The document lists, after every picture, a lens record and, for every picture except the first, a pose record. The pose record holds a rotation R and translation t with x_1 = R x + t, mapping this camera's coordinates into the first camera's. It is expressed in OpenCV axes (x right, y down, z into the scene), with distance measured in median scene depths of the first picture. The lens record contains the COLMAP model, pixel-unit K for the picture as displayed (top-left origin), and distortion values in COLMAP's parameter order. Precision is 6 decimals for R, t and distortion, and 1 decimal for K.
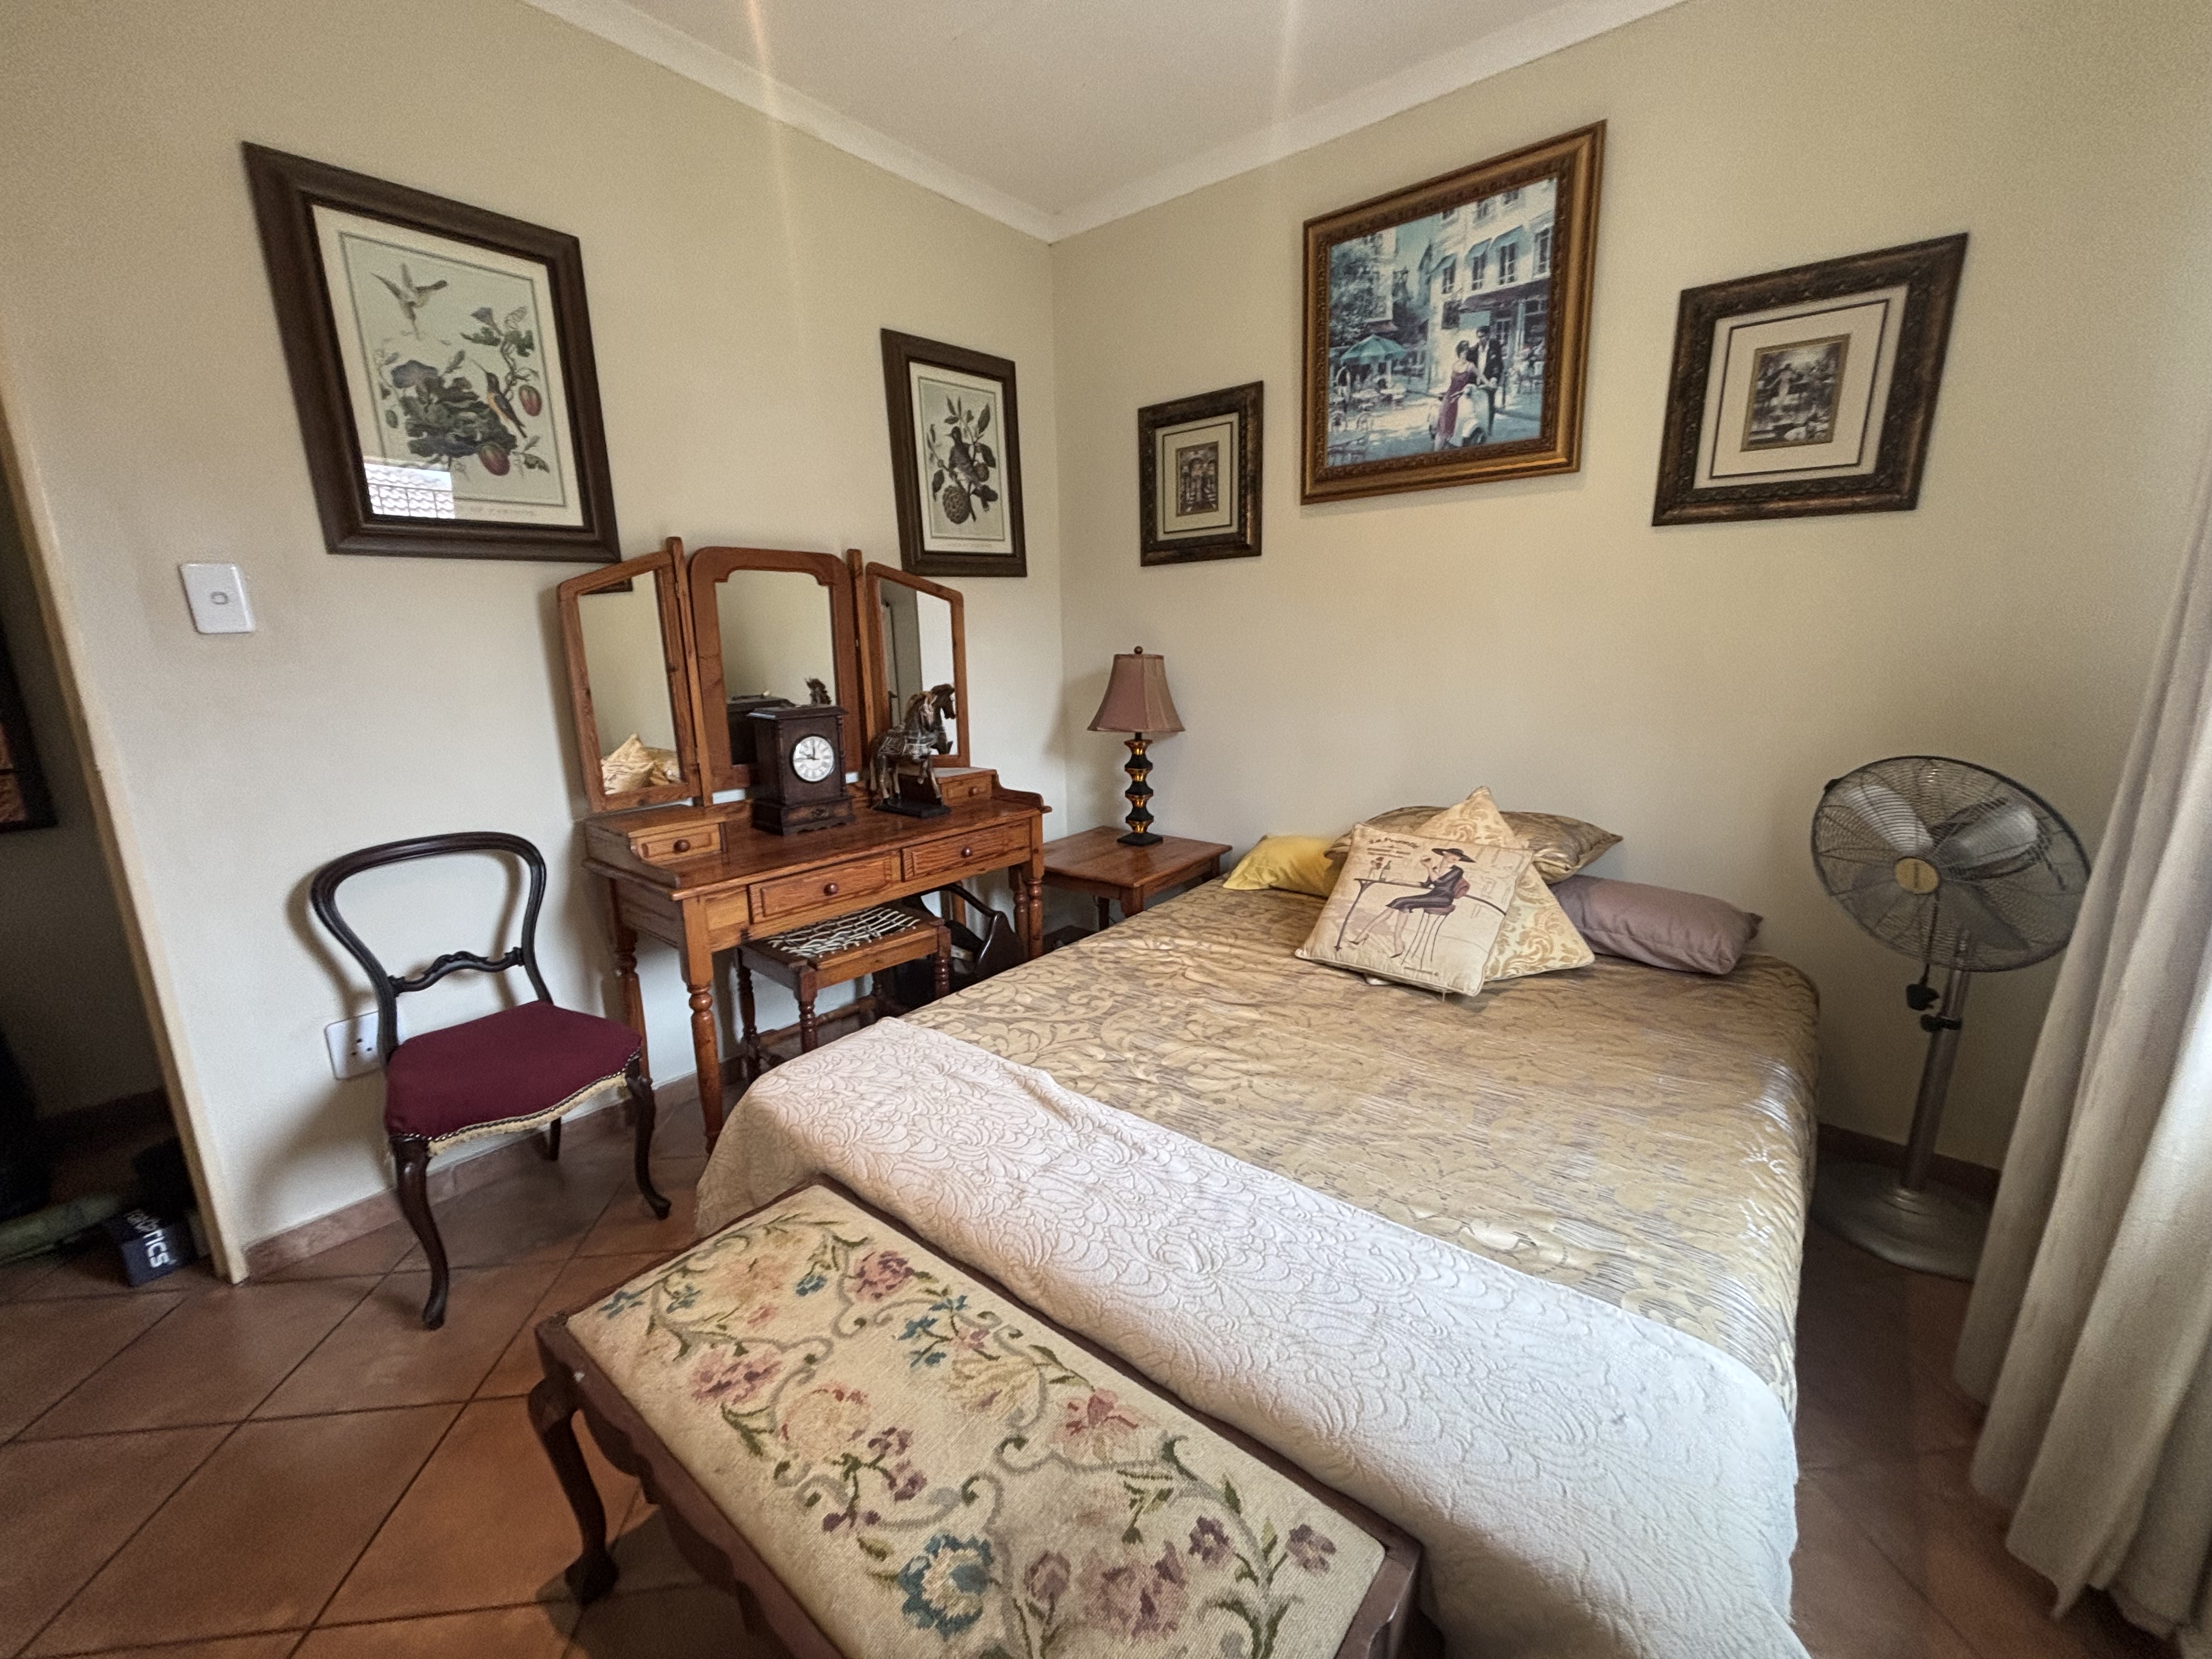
lens RADIAL K [[899.2, 0, 1100.4], [0, 899.2, 820.1], [0, 0, 1]] dist [-0.000105, -0.000102]
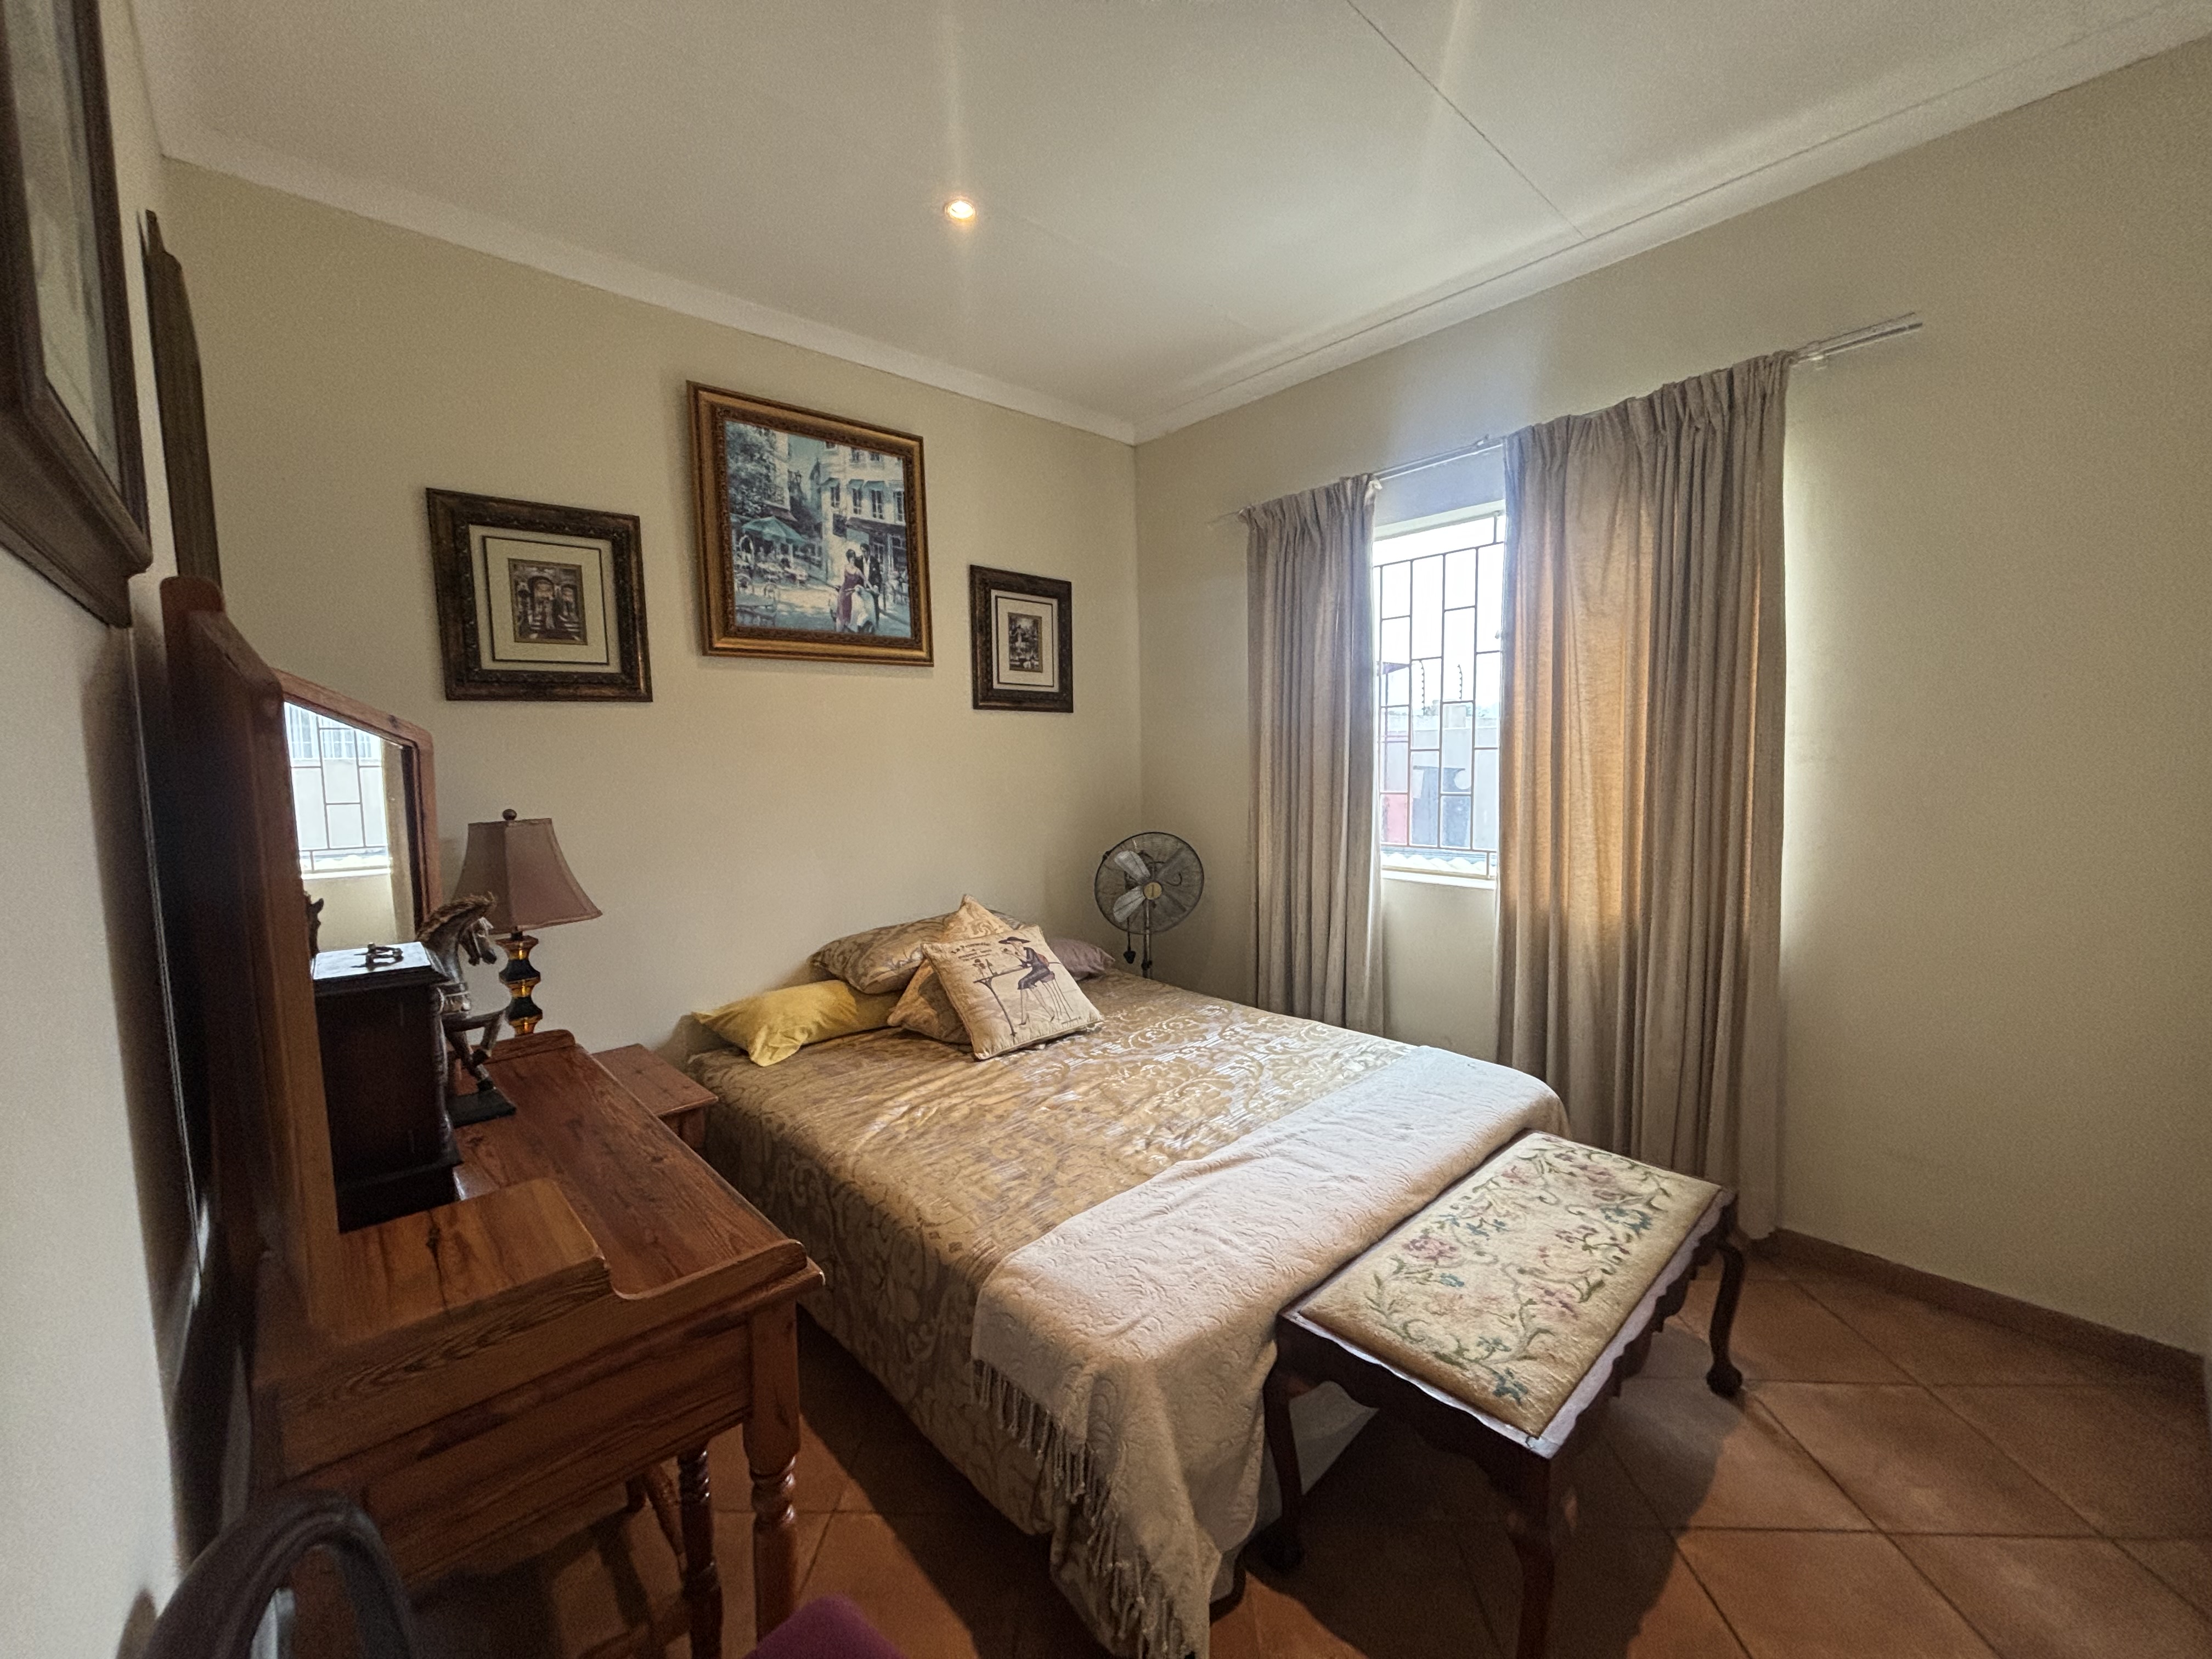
lens RADIAL K [[894.5, 0, 1106.0], [0, 894.5, 829.5], [0, 0, 1]] dist [0.001649, -0.000327]
pose [[0.129759, -0.074007, 0.988780, -0.797380], [0.224796, 0.973441, 0.043358, -0.136370], [-0.965727, 0.216648, 0.142949, 0.576679]]
